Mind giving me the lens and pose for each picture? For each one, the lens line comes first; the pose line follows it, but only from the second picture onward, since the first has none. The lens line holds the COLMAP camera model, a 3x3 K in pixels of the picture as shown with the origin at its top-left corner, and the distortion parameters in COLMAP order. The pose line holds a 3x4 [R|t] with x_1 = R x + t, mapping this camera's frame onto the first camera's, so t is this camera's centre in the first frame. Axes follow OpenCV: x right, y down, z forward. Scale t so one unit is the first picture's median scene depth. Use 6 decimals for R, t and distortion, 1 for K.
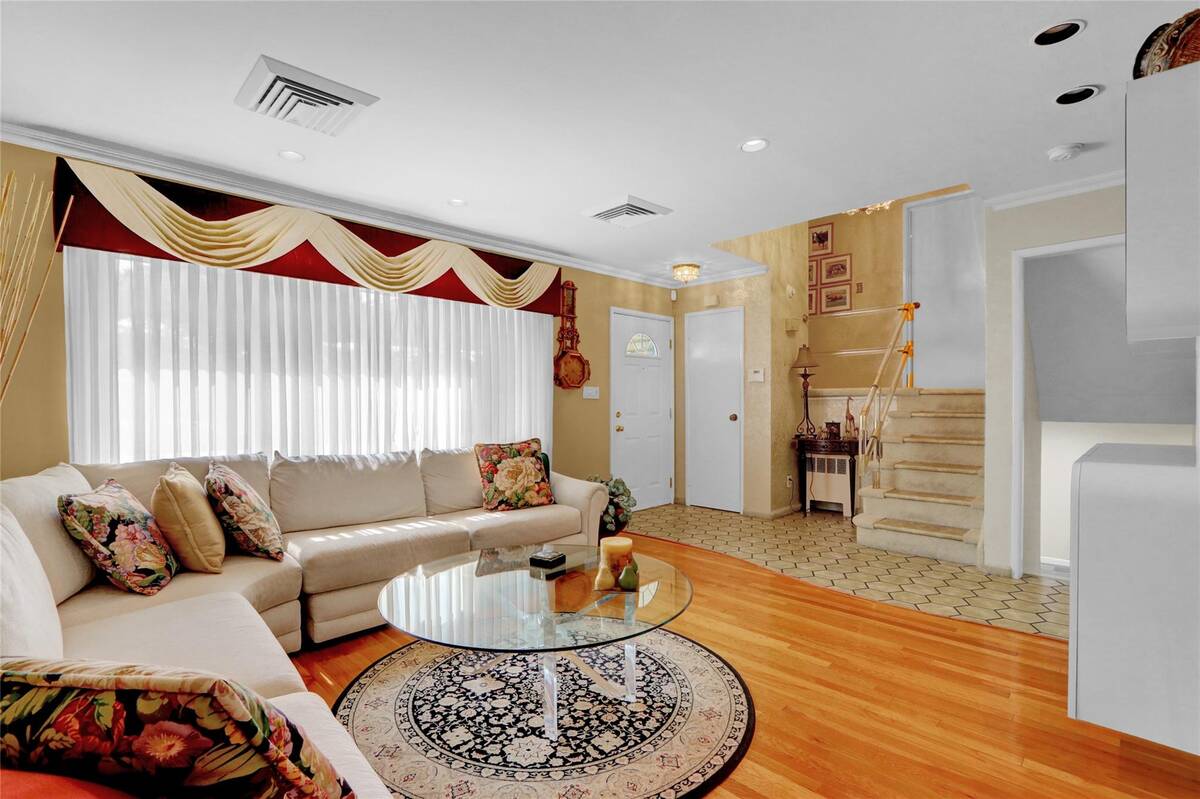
lens RADIAL K [[549.8, 0, 600.0], [0, 549.8, 399.5], [0, 0, 1]] dist [-0.019060, 0.000551]
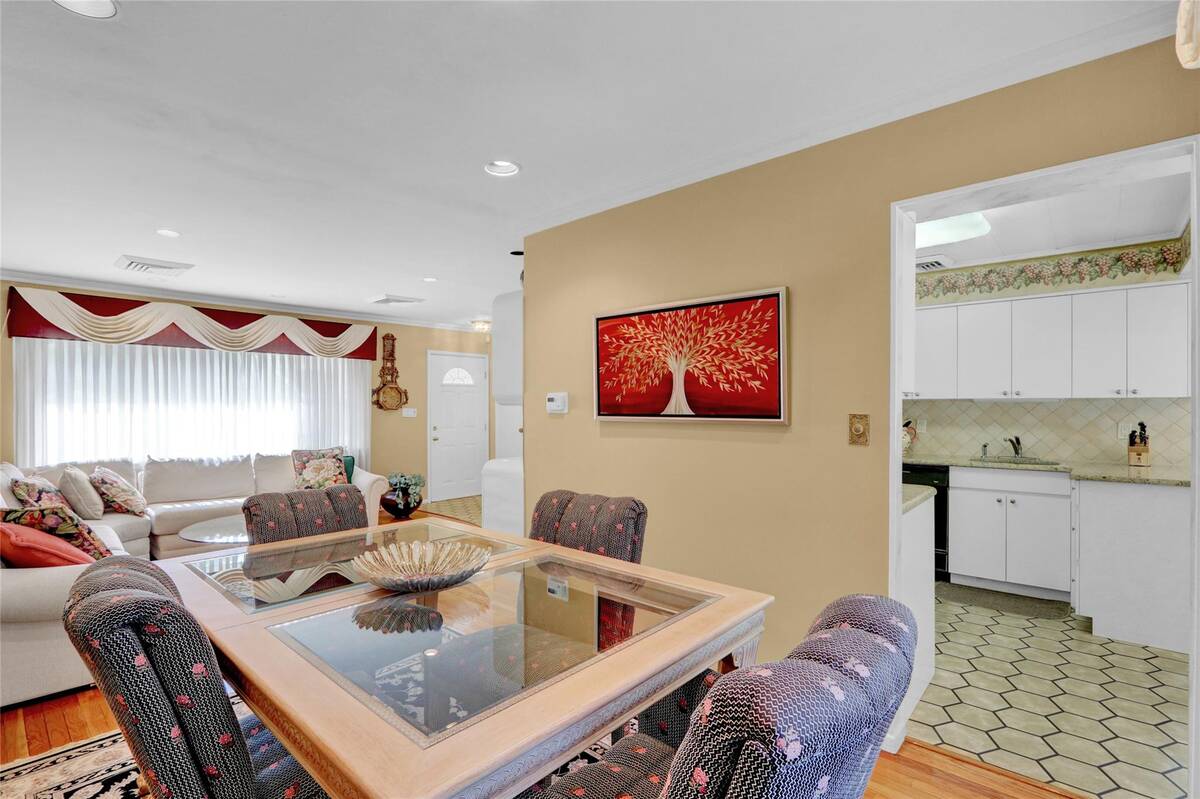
lens RADIAL K [[559.5, 0, 598.7], [0, 559.5, 395.9], [0, 0, 1]] dist [-0.001507, -0.000317]
pose [[0.998858, 0.003199, 0.047664, 0.559383], [-0.002527, 0.999897, -0.014161, -0.051596], [-0.047705, 0.014024, 0.998763, -0.614708]]
